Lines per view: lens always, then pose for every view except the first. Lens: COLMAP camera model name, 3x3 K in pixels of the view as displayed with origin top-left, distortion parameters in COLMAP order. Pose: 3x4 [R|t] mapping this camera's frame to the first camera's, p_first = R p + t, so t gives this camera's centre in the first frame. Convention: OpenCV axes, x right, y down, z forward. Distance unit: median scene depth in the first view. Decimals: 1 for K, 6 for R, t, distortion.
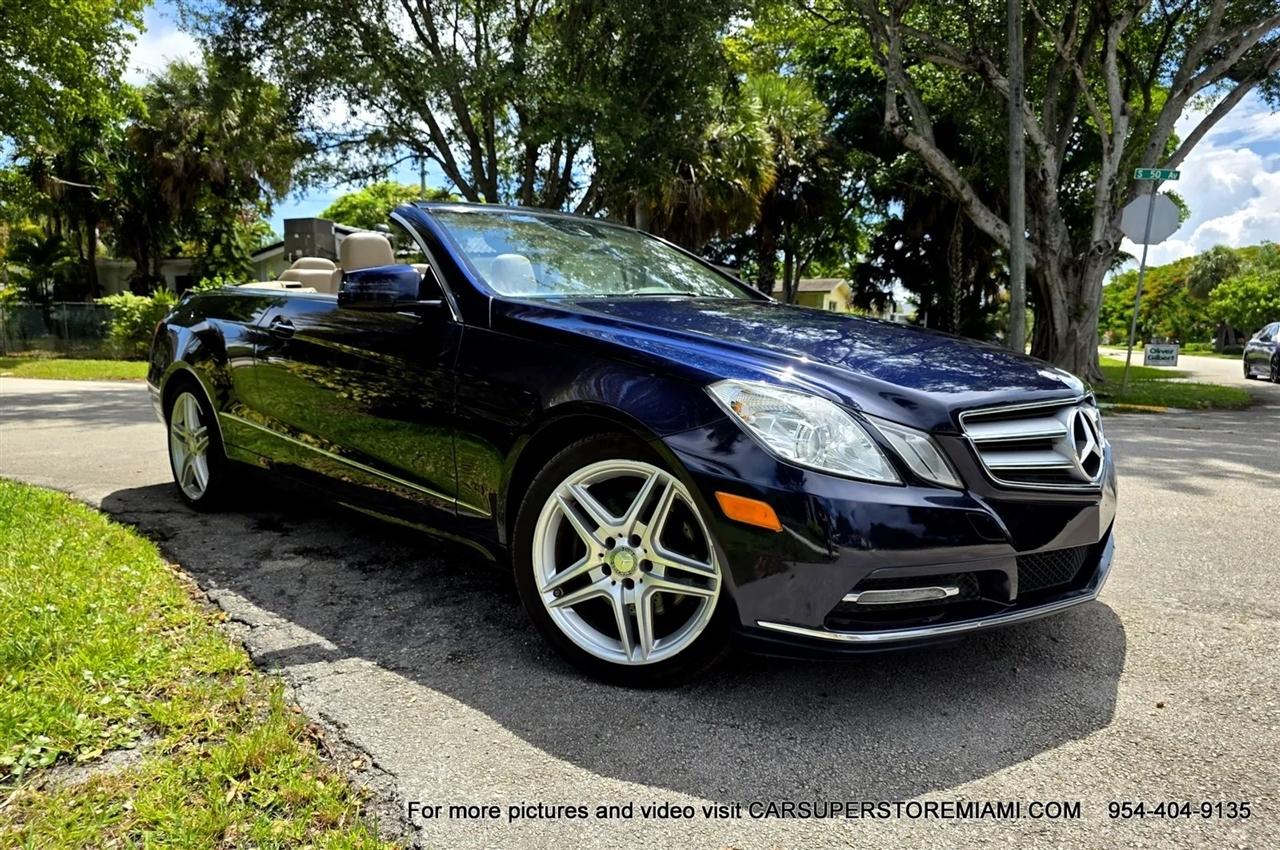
lens RADIAL K [[874.4, 0, 640.9], [0, 874.4, 439.9], [0, 0, 1]] dist [0.036968, -0.031673]
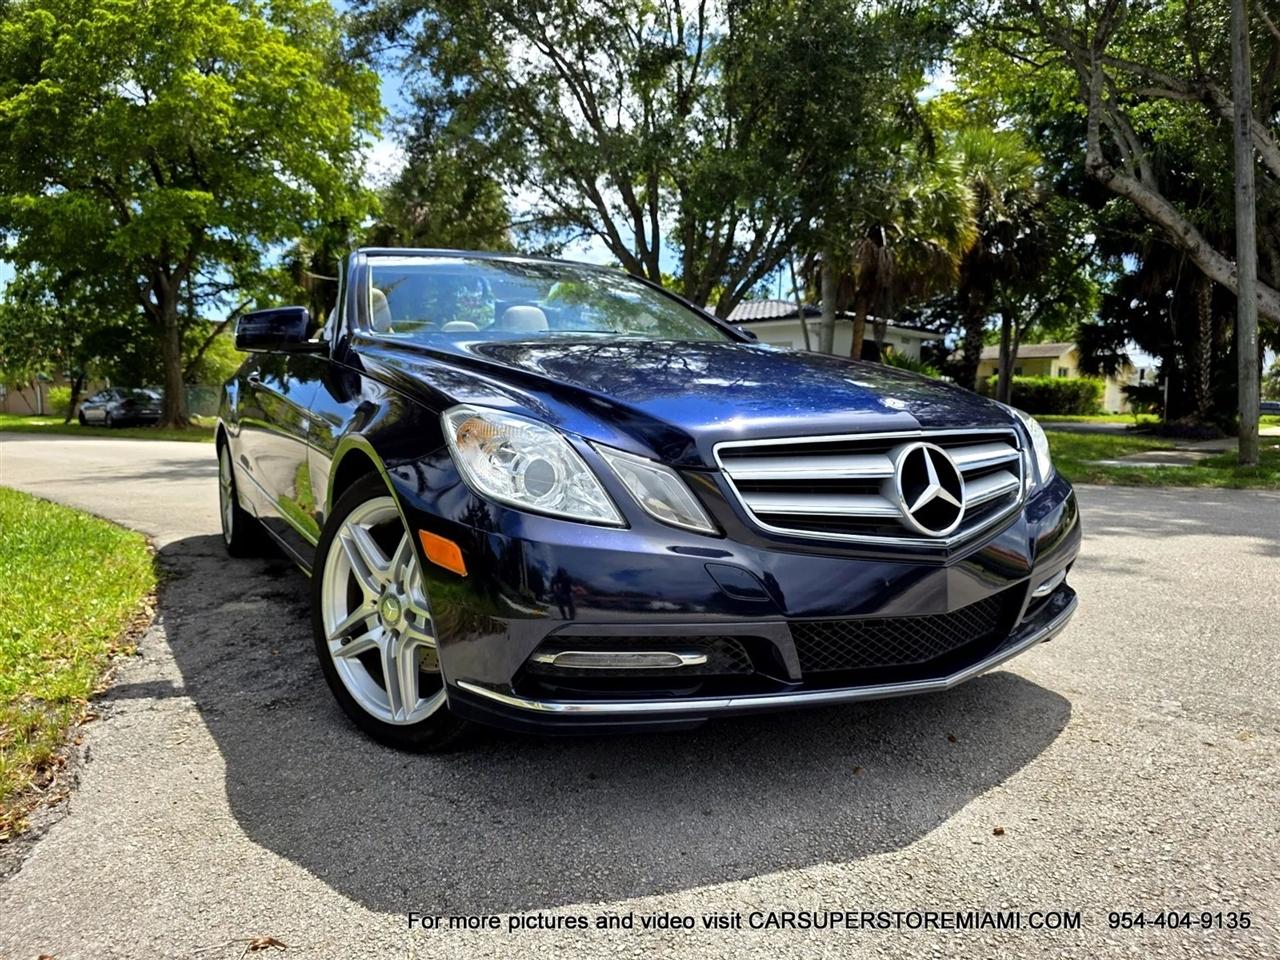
lens RADIAL K [[876.0, 0, 639.6], [0, 876.0, 484.2], [0, 0, 1]] dist [0.029971, -0.026600]
pose [[0.968935, 0.013929, -0.246921, 0.179707], [-0.022371, 0.999256, -0.031415, 0.012332], [0.246300, 0.035963, 0.968526, 0.068022]]
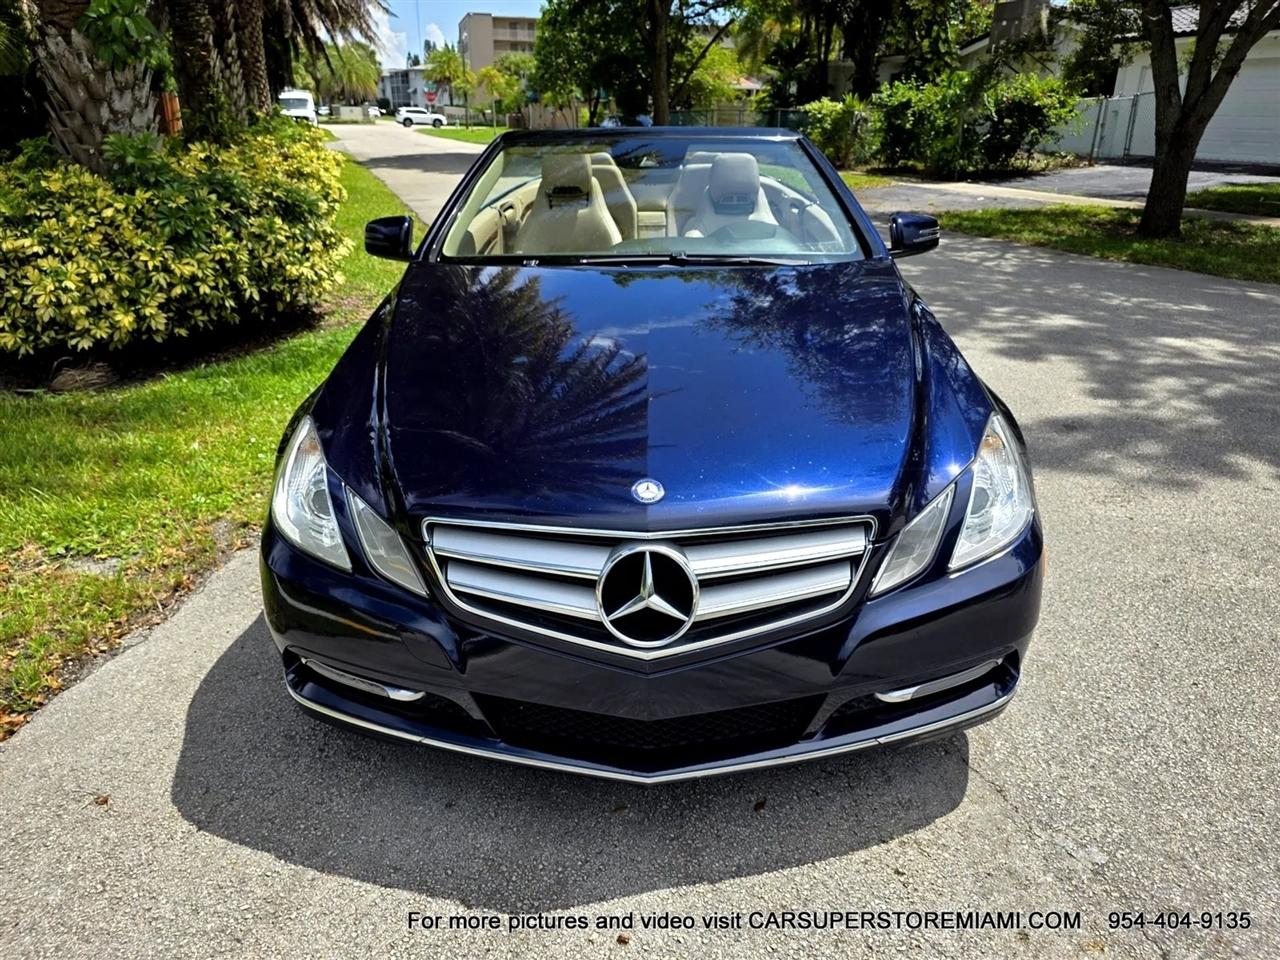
lens RADIAL K [[876.0, 0, 645.8], [0, 876.0, 477.6], [0, 0, 1]] dist [0.029971, -0.026600]
pose [[0.699404, 0.269464, -0.661984, 0.385932], [-0.085660, 0.951133, 0.296662, -0.122663], [0.709575, -0.150781, 0.688309, 0.207222]]
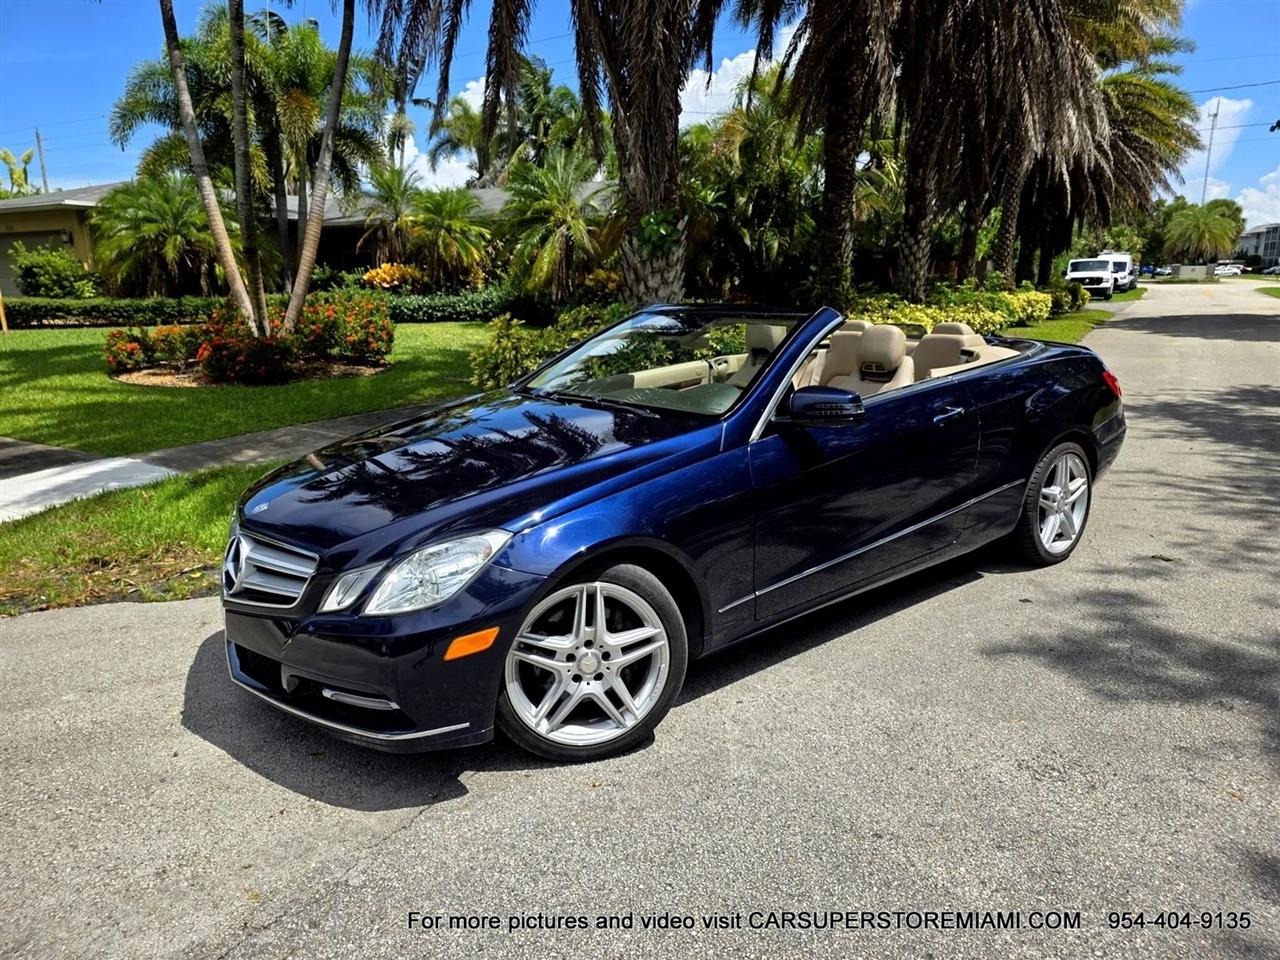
lens RADIAL K [[876.0, 0, 637.6], [0, 876.0, 459.5], [0, 0, 1]] dist [0.029971, -0.026600]
pose [[-0.109118, 0.196423, -0.974429, 0.667252], [-0.108938, 0.972015, 0.208135, -0.191447], [0.988041, 0.128863, -0.084667, 0.671145]]
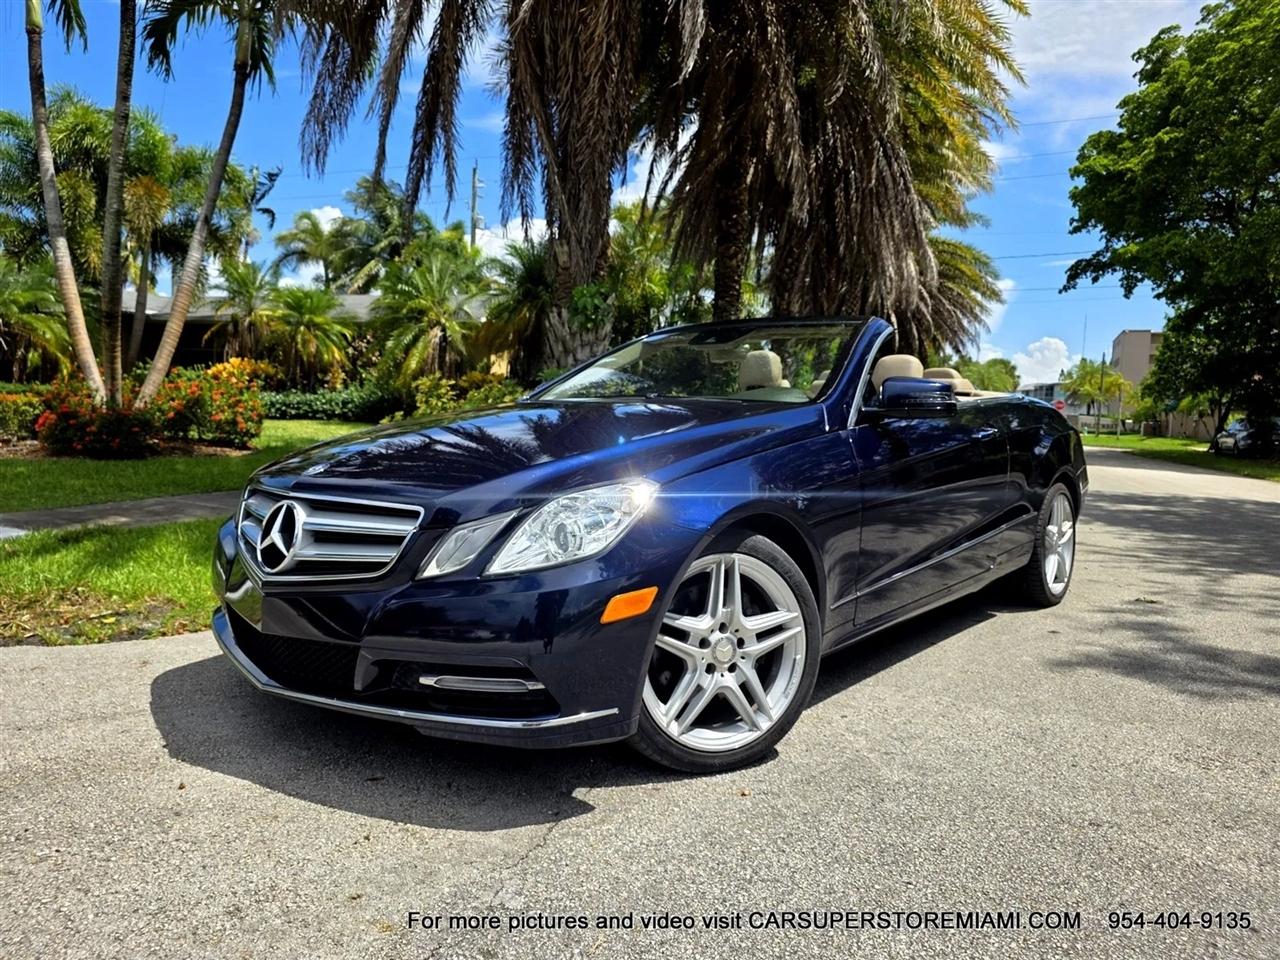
lens RADIAL K [[876.0, 0, 629.4], [0, 876.0, 455.5], [0, 0, 1]] dist [0.029971, -0.026600]
pose [[0.072062, 0.044616, -0.996402, 0.625930], [-0.151083, 0.987960, 0.033311, -0.074897], [0.985891, 0.148139, 0.077935, 0.526044]]
